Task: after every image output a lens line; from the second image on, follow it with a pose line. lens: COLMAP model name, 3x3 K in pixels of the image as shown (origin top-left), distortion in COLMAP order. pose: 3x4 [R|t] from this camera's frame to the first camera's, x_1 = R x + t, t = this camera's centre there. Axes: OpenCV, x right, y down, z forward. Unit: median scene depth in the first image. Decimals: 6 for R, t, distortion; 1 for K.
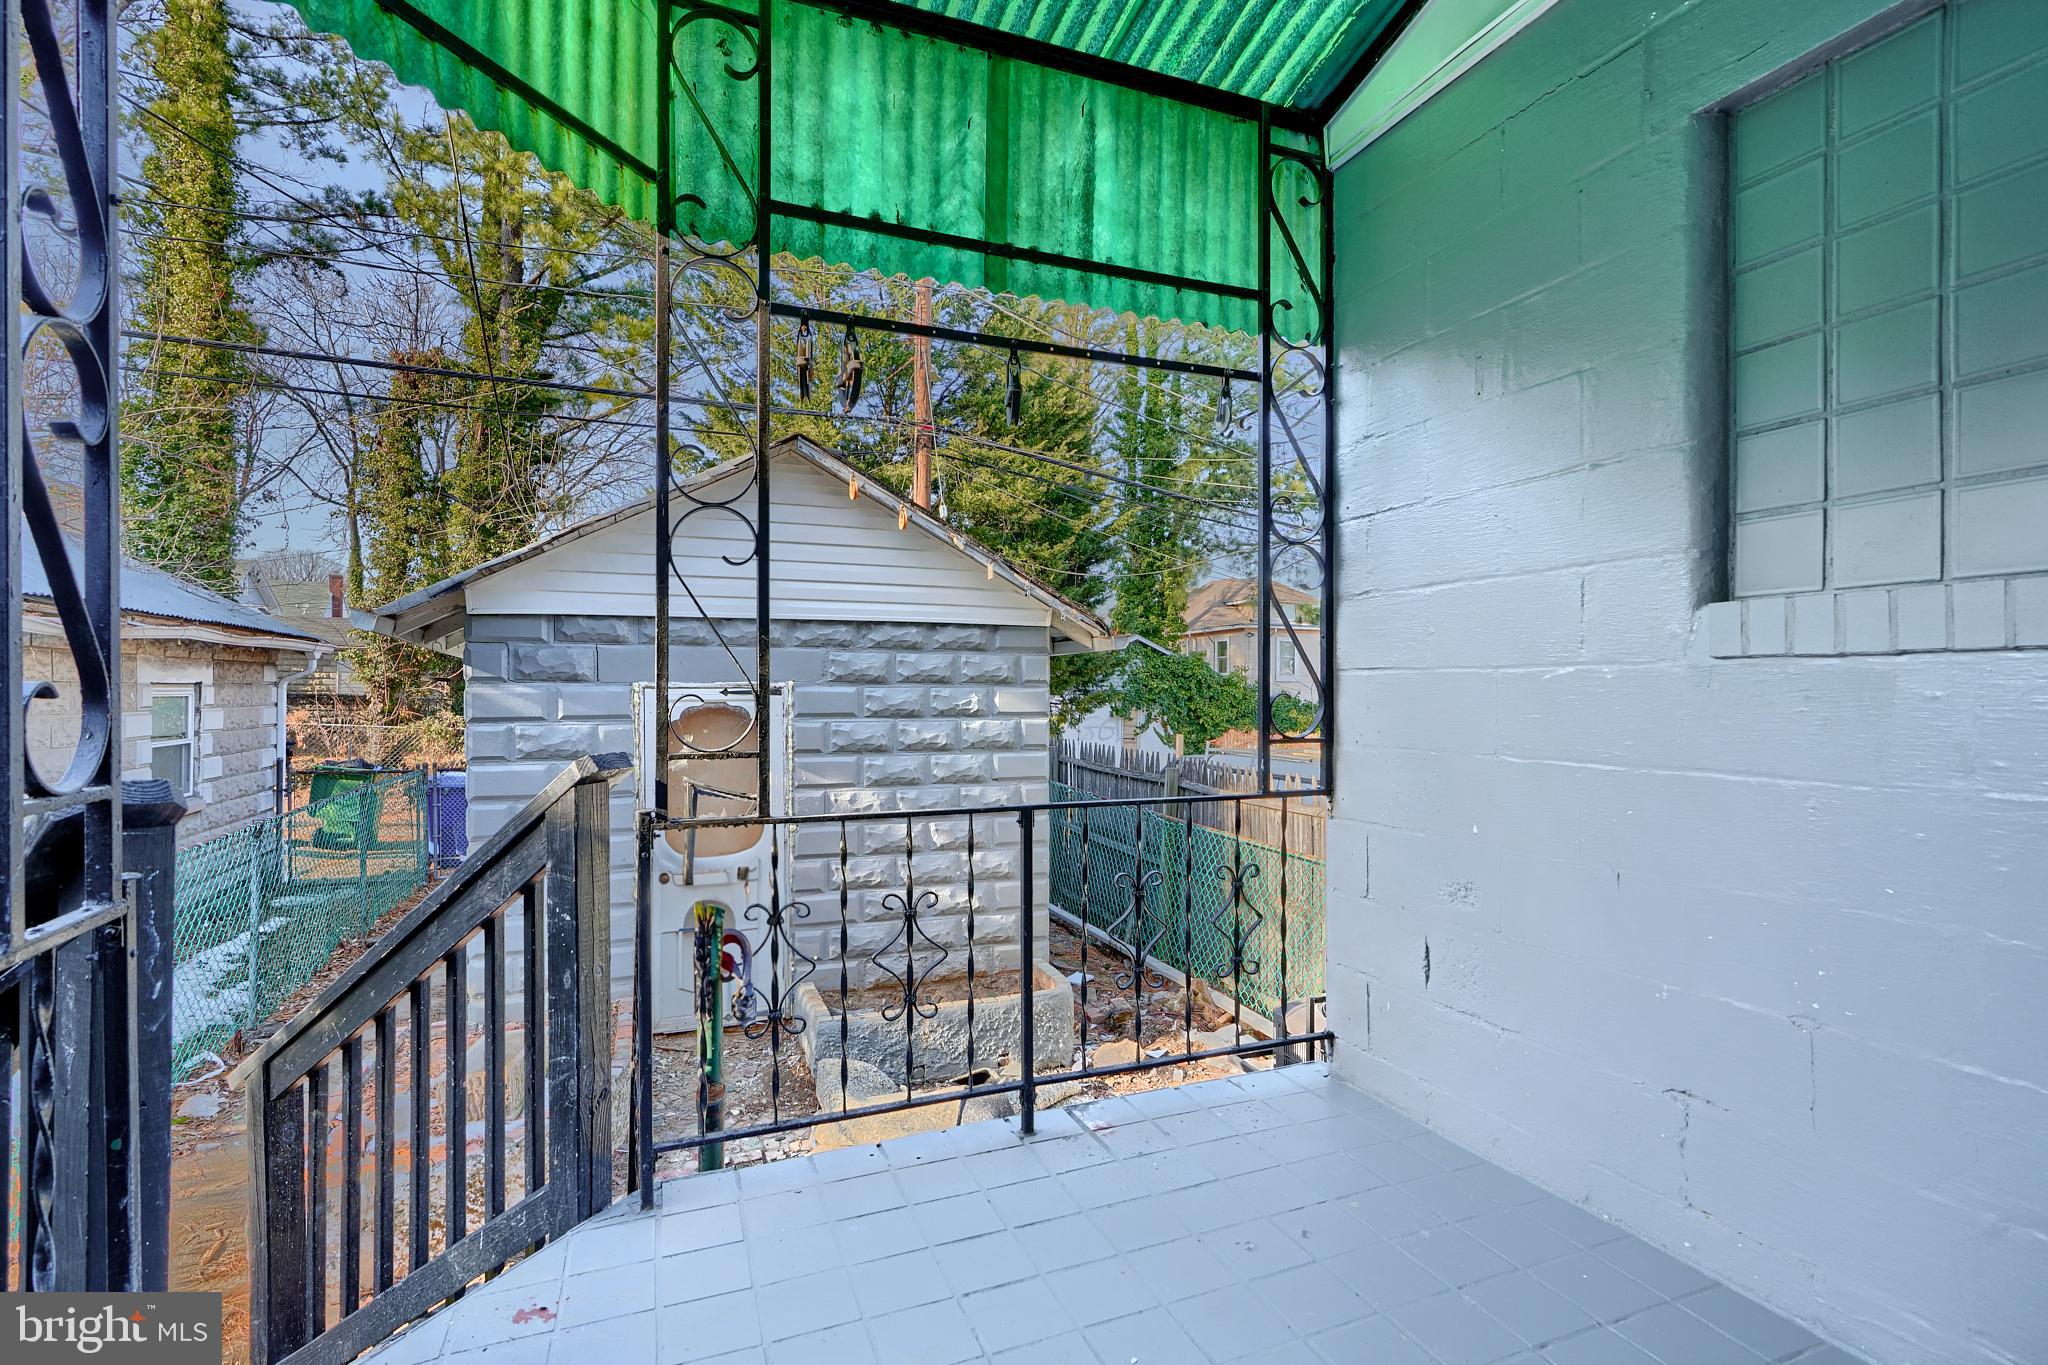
lens RADIAL K [[946.5, 0, 1025.4], [0, 946.5, 678.3], [0, 0, 1]] dist [0.002457, 0.000023]
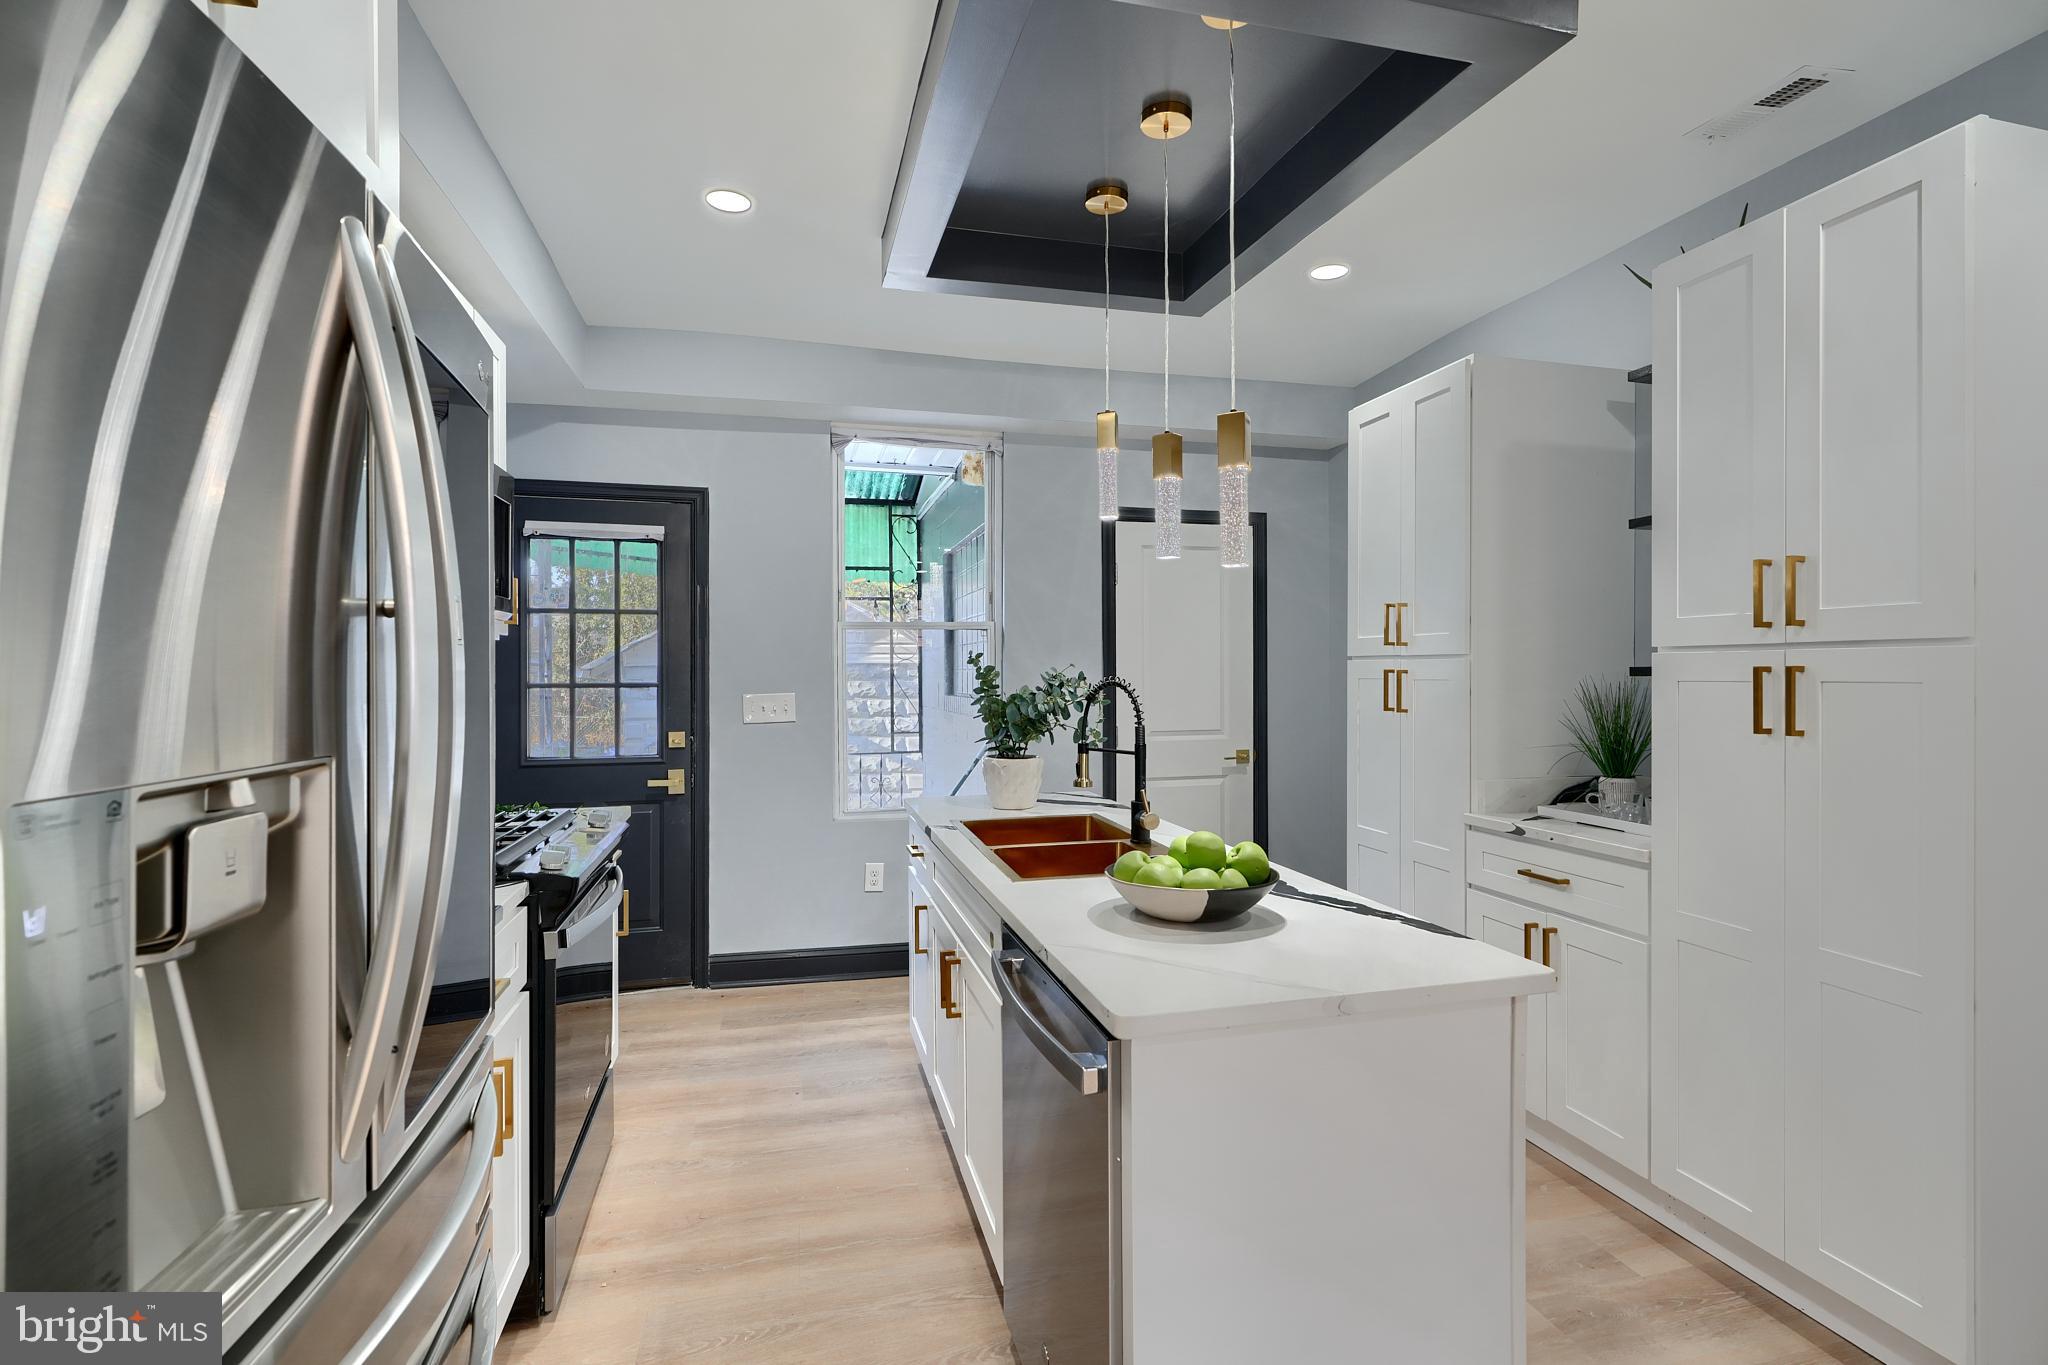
lens RADIAL K [[932.7, 0, 1029.3], [0, 932.7, 678.1], [0, 0, 1]] dist [0.003145, -0.000340]
pose [[0.991568, -0.003336, -0.129542, 1.006612], [0.004730, 0.999934, 0.010453, -0.115164], [0.129499, -0.010978, 0.991519, -1.647094]]
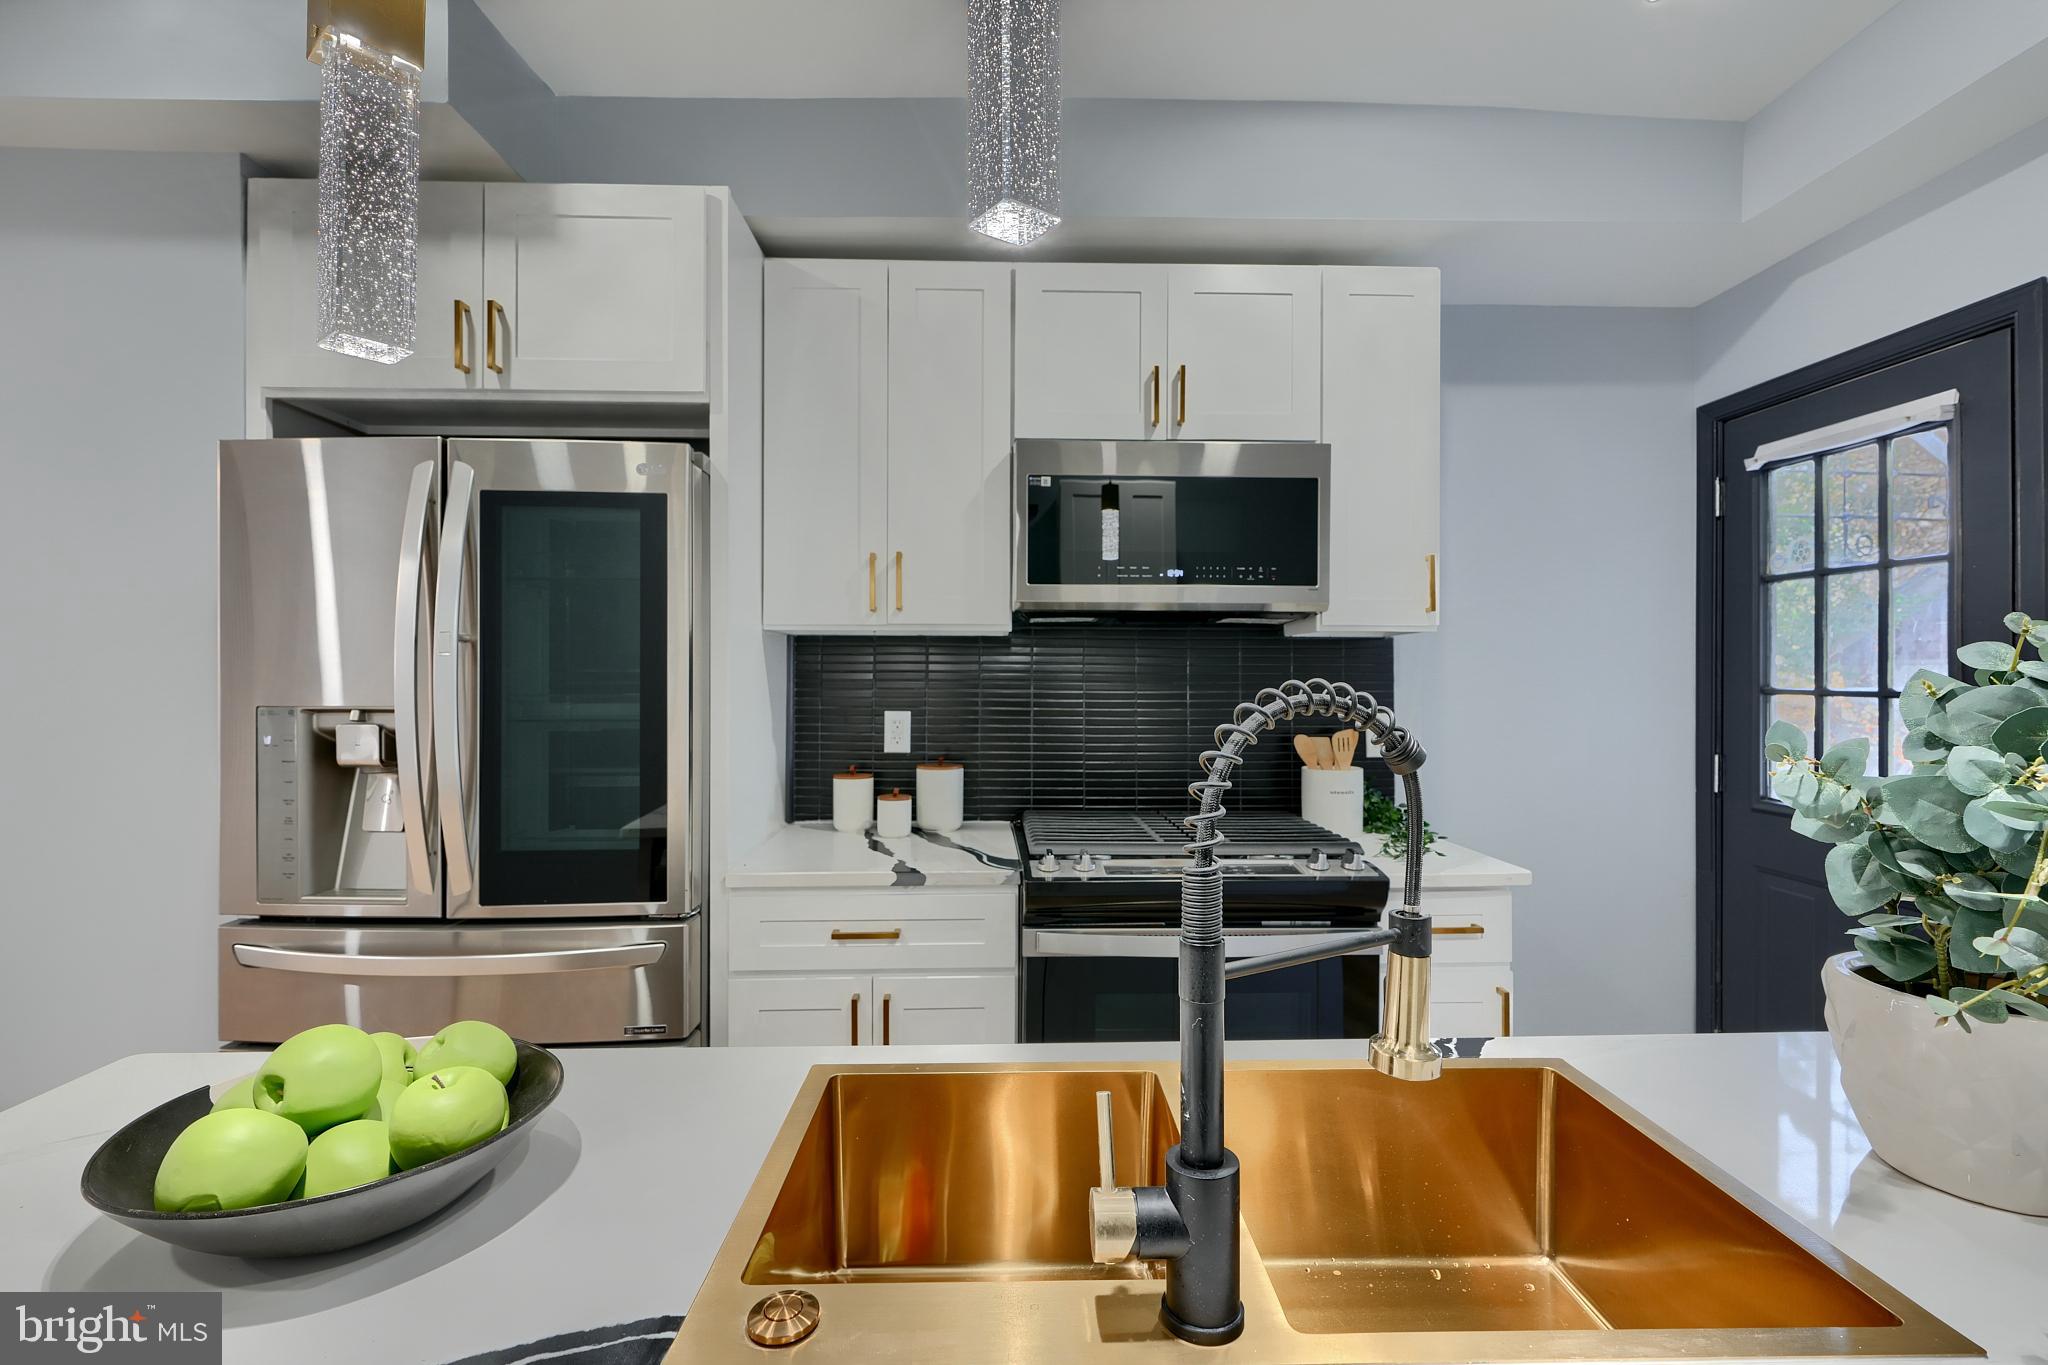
lens RADIAL K [[946.5, 0, 1025.4], [0, 946.5, 678.3], [0, 0, 1]] dist [0.002457, 0.000023]
pose [[-0.351059, 0.003801, -0.936346, 1.251805], [0.002509, 0.999992, 0.003118, -0.109649], [0.936350, -0.001254, -0.351066, -0.658628]]
